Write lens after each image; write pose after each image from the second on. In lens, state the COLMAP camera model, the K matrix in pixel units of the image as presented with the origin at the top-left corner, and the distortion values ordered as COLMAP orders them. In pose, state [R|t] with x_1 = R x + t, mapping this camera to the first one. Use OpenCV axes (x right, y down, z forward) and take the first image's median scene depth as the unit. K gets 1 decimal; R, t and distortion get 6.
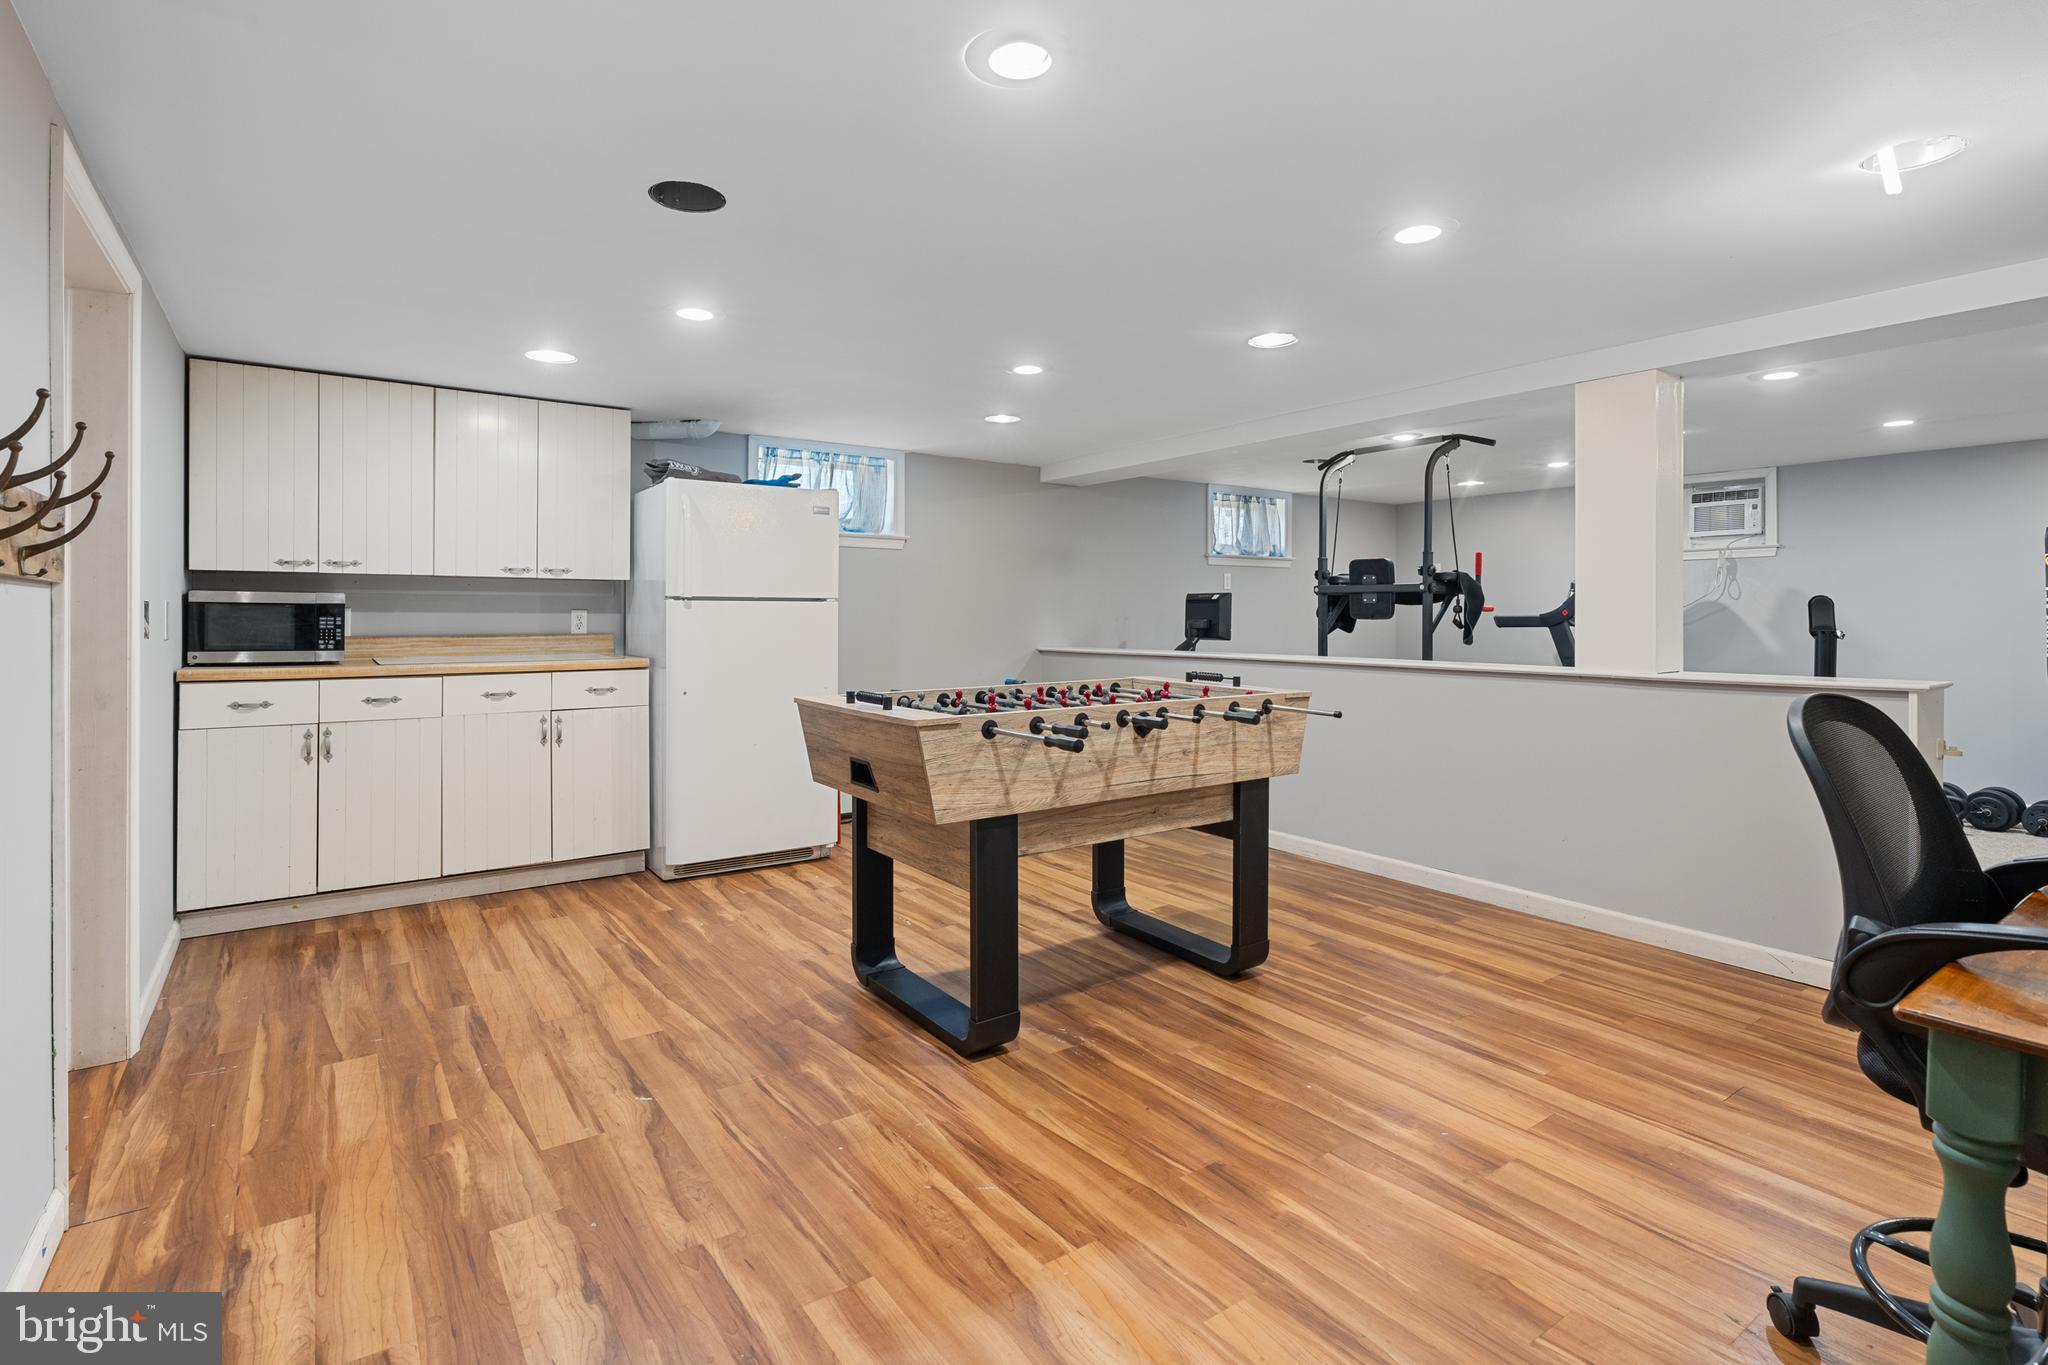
lens RADIAL K [[987.6, 0, 1021.6], [0, 987.6, 622.0], [0, 0, 1]] dist [-0.002294, -0.000042]
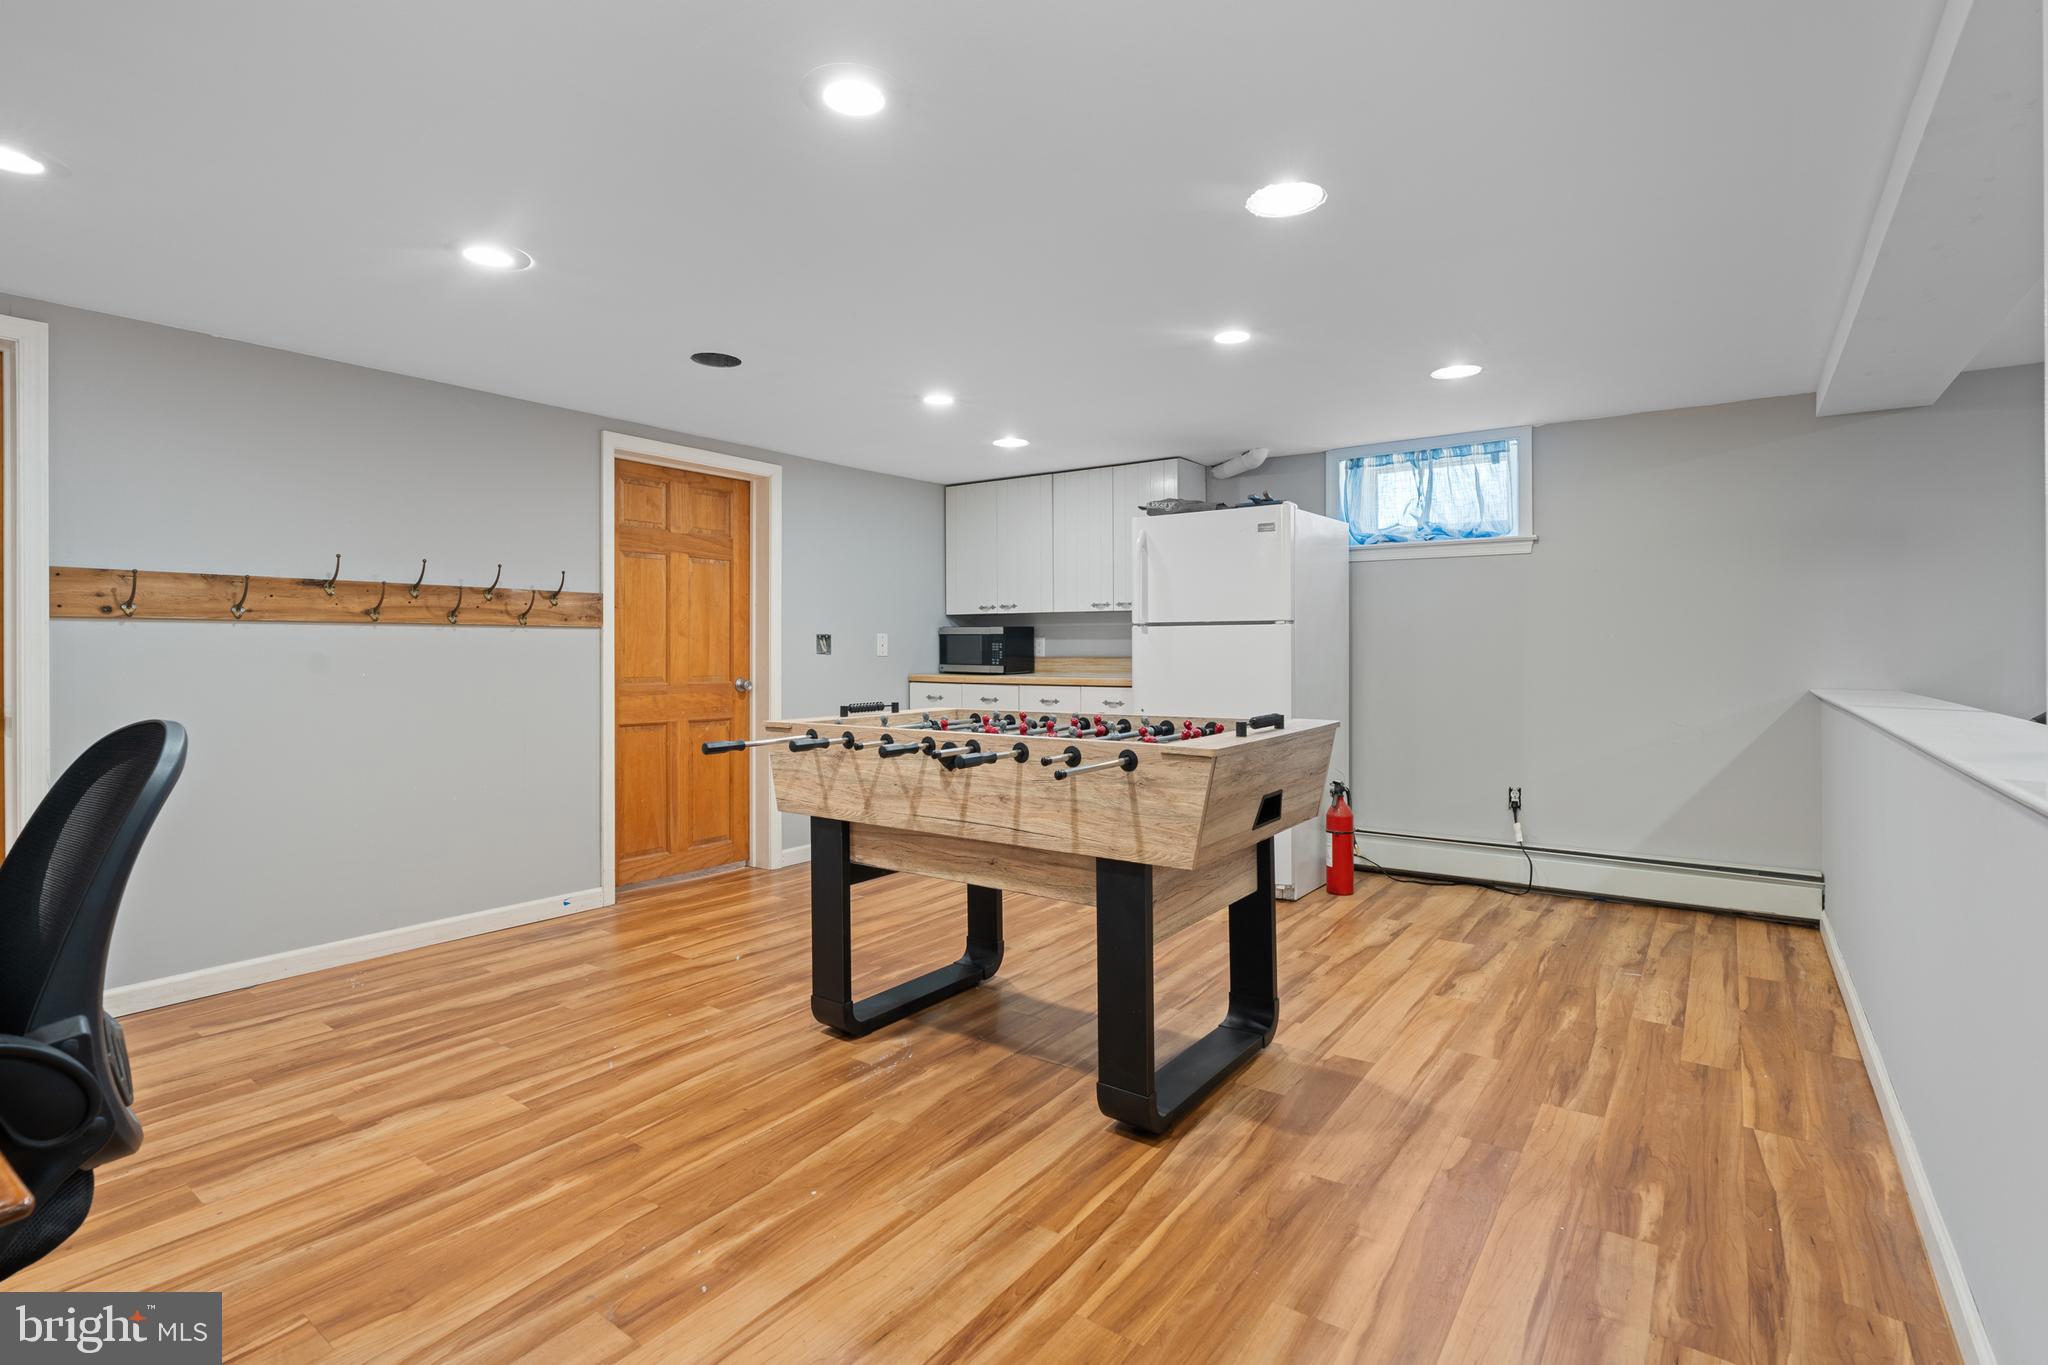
lens RADIAL K [[975.1, 0, 1020.5], [0, 975.1, 648.8], [0, 0, 1]] dist [-0.001612, 0.000141]
pose [[0.313752, -0.000132, -0.949505, 1.007958], [-0.003112, 0.999994, -0.001167, 0.007648], [0.949500, 0.003321, 0.313750, 0.805083]]
